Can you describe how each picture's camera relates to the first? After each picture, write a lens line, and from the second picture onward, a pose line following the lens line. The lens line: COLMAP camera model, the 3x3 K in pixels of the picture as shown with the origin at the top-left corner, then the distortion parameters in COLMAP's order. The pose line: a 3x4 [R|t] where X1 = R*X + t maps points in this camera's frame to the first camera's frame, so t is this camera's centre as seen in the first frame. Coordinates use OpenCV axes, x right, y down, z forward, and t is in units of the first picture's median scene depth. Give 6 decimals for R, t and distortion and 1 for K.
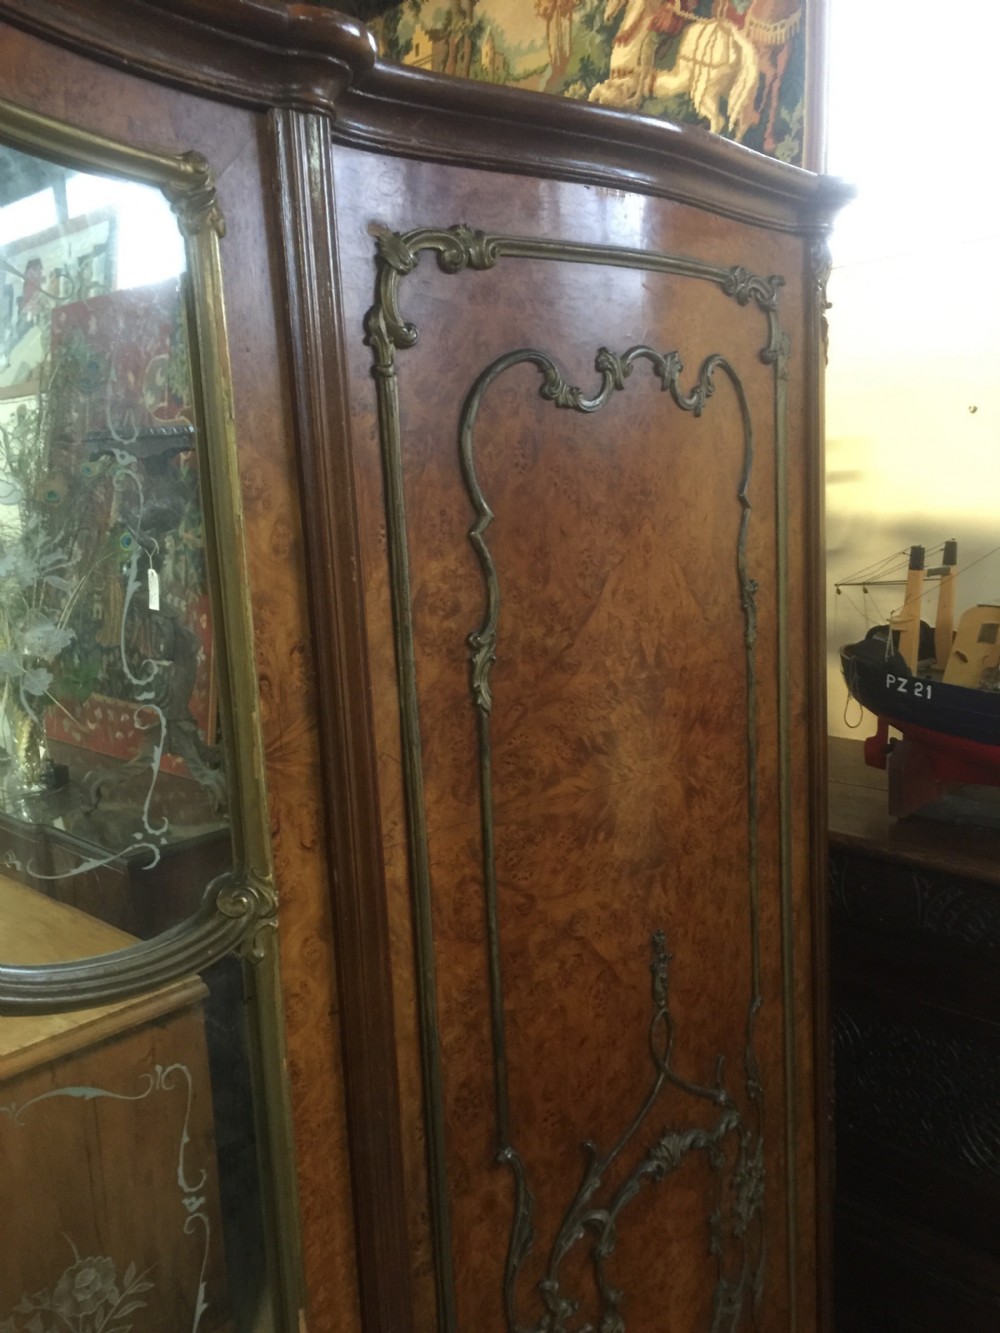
lens RADIAL K [[1137.8, 0, 503.4], [0, 1137.8, 665.0], [0, 0, 1]] dist [0.084052, -0.115223]
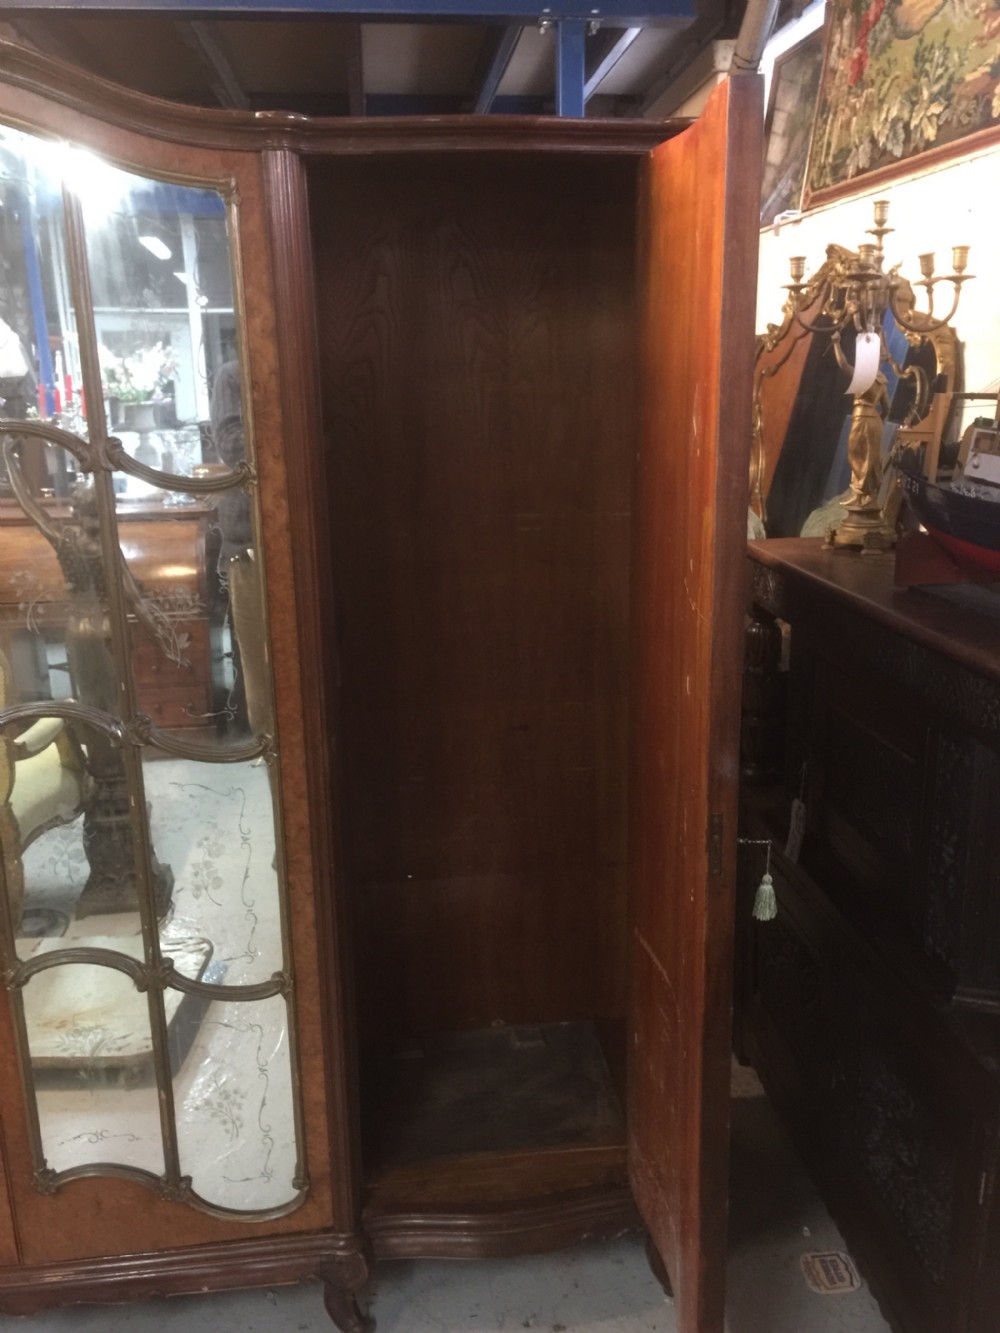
lens RADIAL K [[1134.2, 0, 503.3], [0, 1134.2, 655.7], [0, 0, 1]] dist [0.077625, -0.099131]
pose [[0.796823, 0.182889, -0.575869, 1.231565], [-0.116704, 0.981728, 0.150303, 0.110201], [0.592835, -0.052559, 0.803607, -0.510204]]
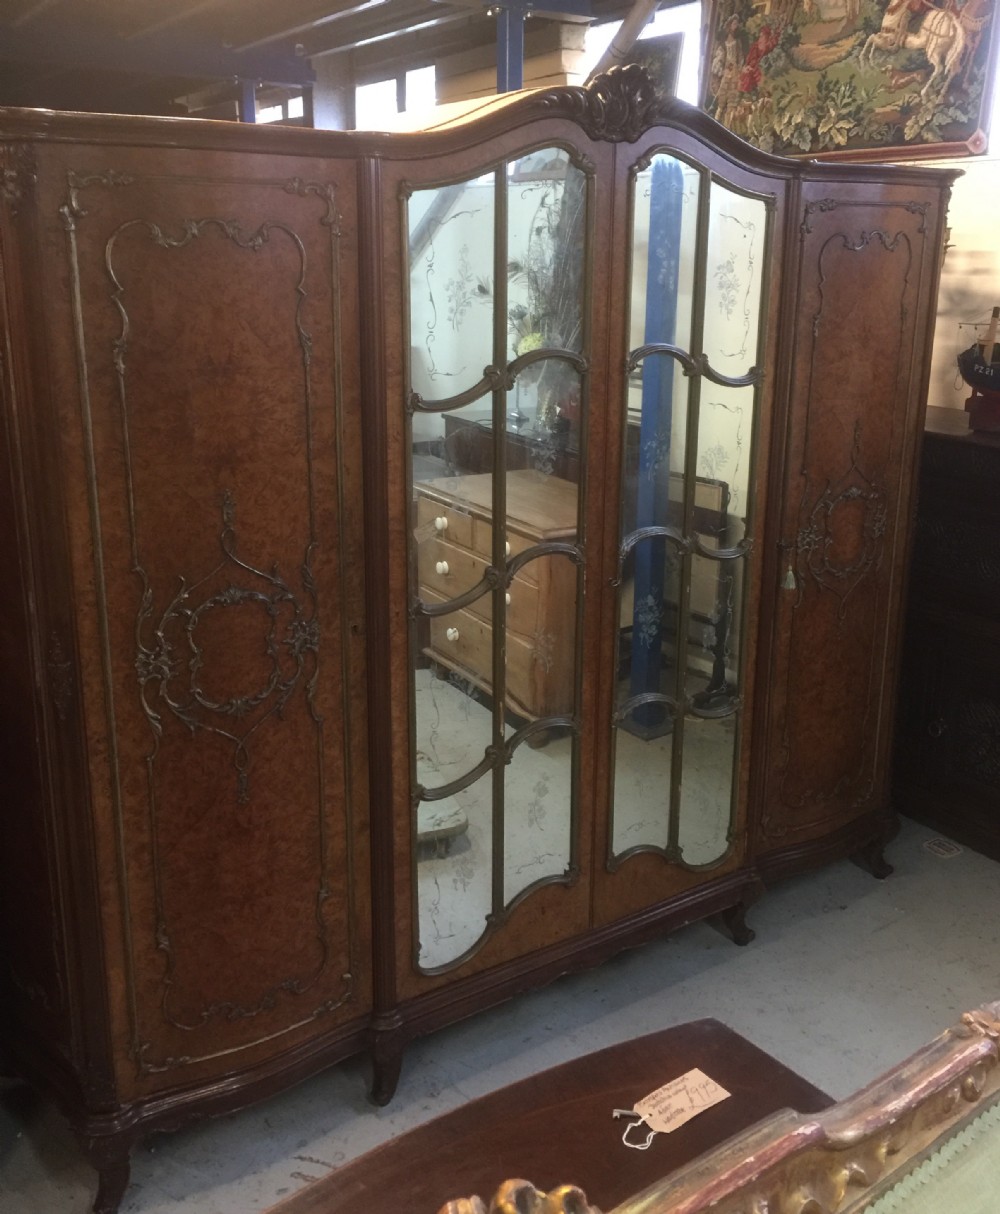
lens RADIAL K [[1139.6, 0, 512.8], [0, 1139.6, 547.6], [0, 0, 1]] dist [0.086649, -0.113880]
pose [[0.982998, 0.099571, -0.154272, -0.271687], [-0.083515, 0.990714, 0.107285, 0.318268], [0.163522, -0.092577, 0.982186, -2.246762]]
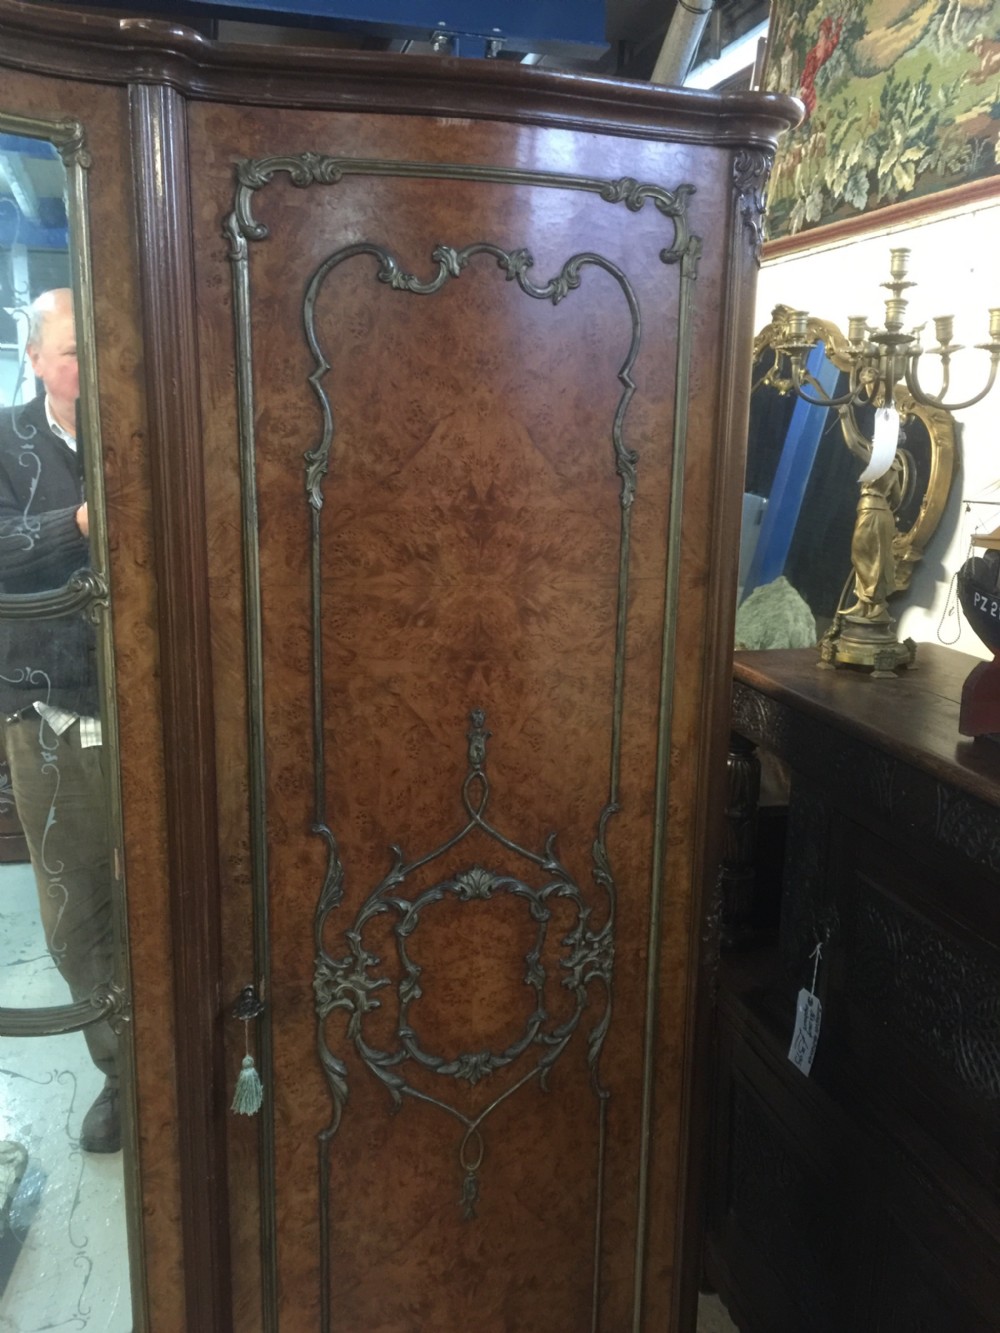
lens RADIAL K [[1133.6, 0, 505.4], [0, 1133.6, 669.8], [0, 0, 1]] dist [0.081769, -0.107136]
pose [[0.872698, 0.167164, -0.458753, 0.730133], [-0.138503, 0.985727, 0.095708, 0.058887], [0.468204, -0.019986, 0.883394, -0.116053]]
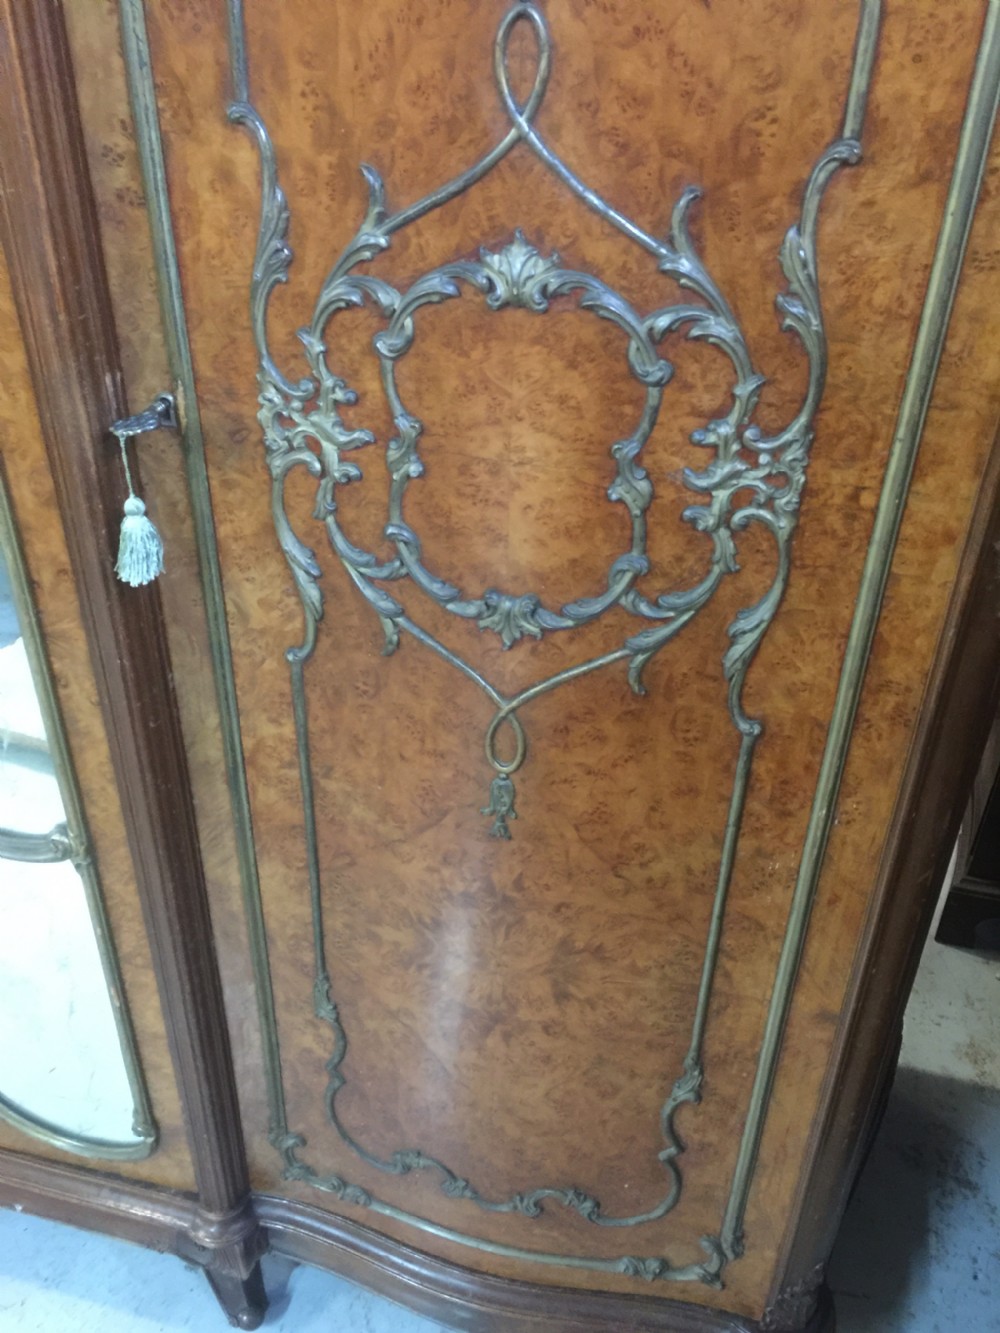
lens RADIAL K [[1133.6, 0, 505.4], [0, 1133.6, 669.8], [0, 0, 1]] dist [0.081769, -0.107136]
pose [[0.522894, 0.513116, -0.680657, 0.710072], [-0.183139, 0.847500, 0.498200, 0.294413], [0.832492, -0.135851, 0.537124, 0.619687]]
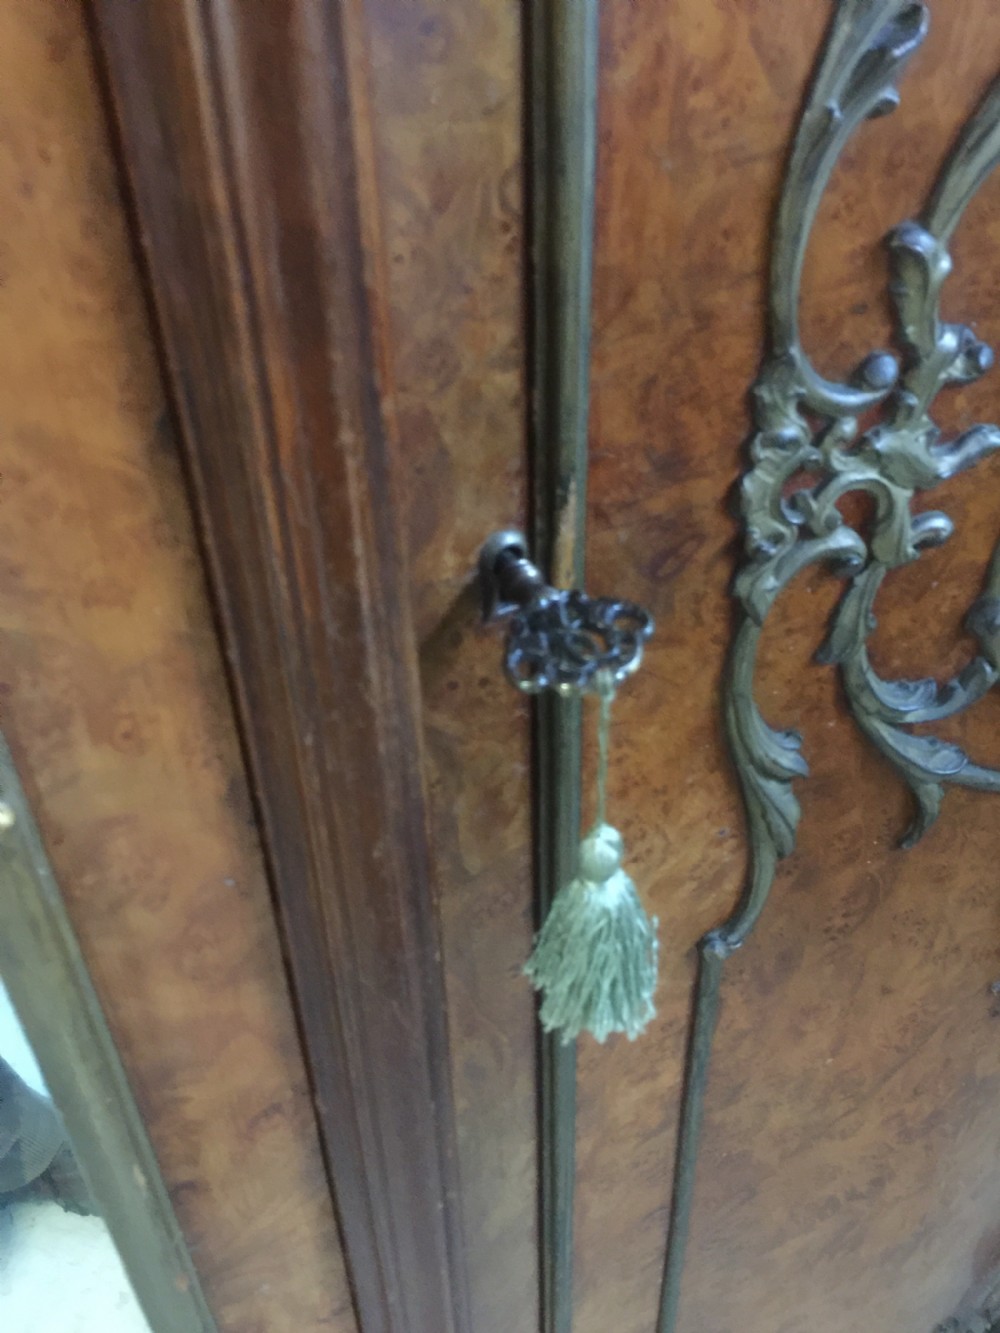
lens RADIAL K [[1133.6, 0, 505.4], [0, 1133.6, 669.8], [0, 0, 1]] dist [0.081769, -0.107136]
pose [[0.966069, 0.174286, -0.190619, 0.009410], [-0.065444, 0.879108, 0.472108, 0.466487], [0.249857, -0.443614, 0.860685, 0.617249]]
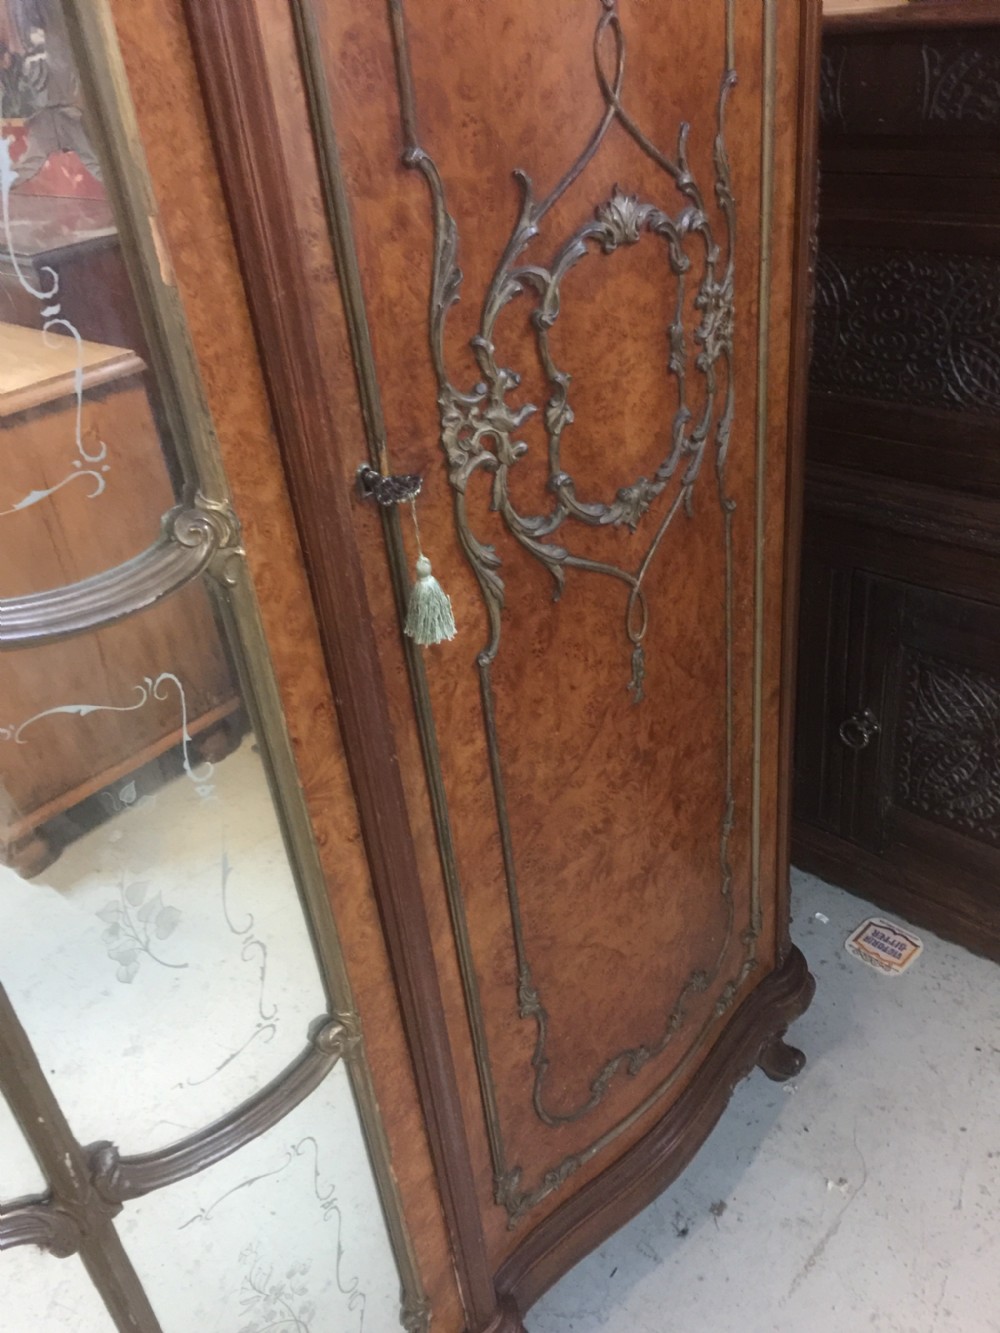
lens RADIAL K [[1137.8, 0, 503.4], [0, 1137.8, 665.0], [0, 0, 1]] dist [0.084052, -0.115223]
pose [[0.998083, -0.061873, 0.001434, 0.036276], [0.056749, 0.924179, 0.377722, 0.407267], [-0.024696, -0.376916, 0.925918, 0.096535]]
